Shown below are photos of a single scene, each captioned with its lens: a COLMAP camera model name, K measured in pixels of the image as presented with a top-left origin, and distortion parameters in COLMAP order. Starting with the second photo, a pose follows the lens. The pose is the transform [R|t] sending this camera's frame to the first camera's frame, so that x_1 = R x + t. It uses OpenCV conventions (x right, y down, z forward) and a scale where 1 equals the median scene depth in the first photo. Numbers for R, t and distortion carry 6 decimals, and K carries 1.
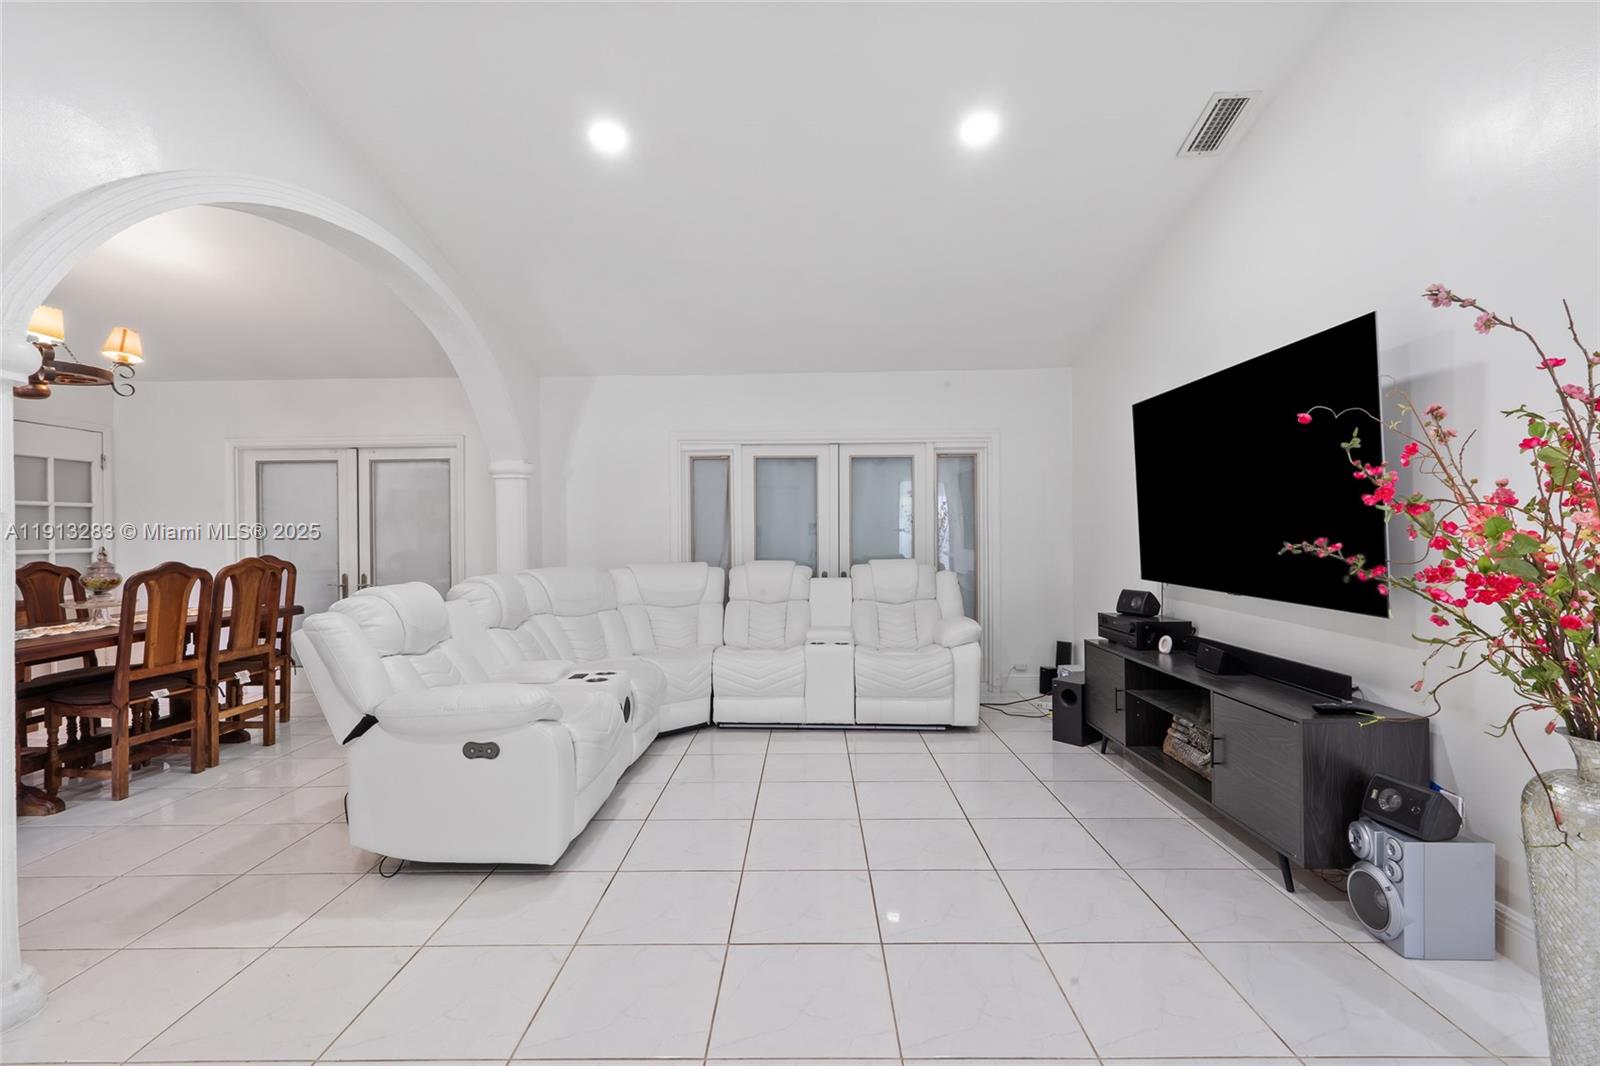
lens RADIAL K [[709.4, 0, 801.6], [0, 709.4, 531.2], [0, 0, 1]] dist [0.002389, -0.000744]
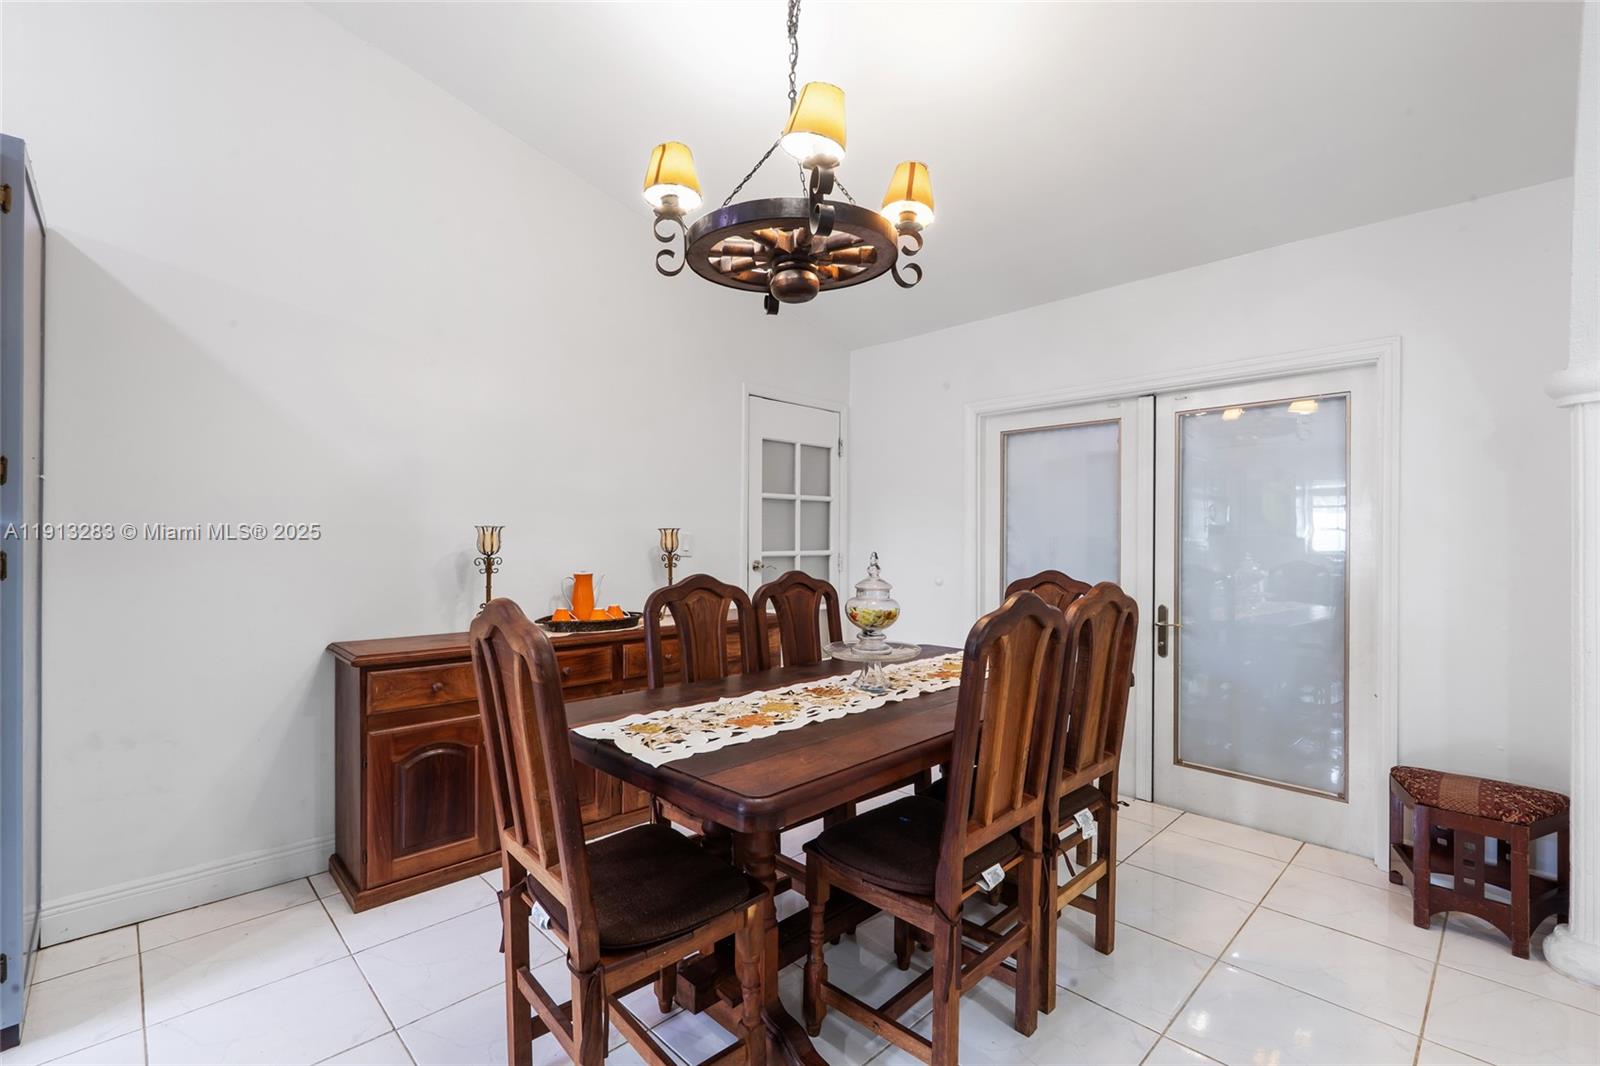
lens RADIAL K [[709.4, 0, 796.8], [0, 709.4, 539.1], [0, 0, 1]] dist [0.002389, -0.000744]
pose [[0.706584, 0.013181, -0.707506, -0.438086], [-0.012431, 0.999903, 0.006213, 0.005394], [0.707520, 0.004404, 0.706680, 0.385374]]
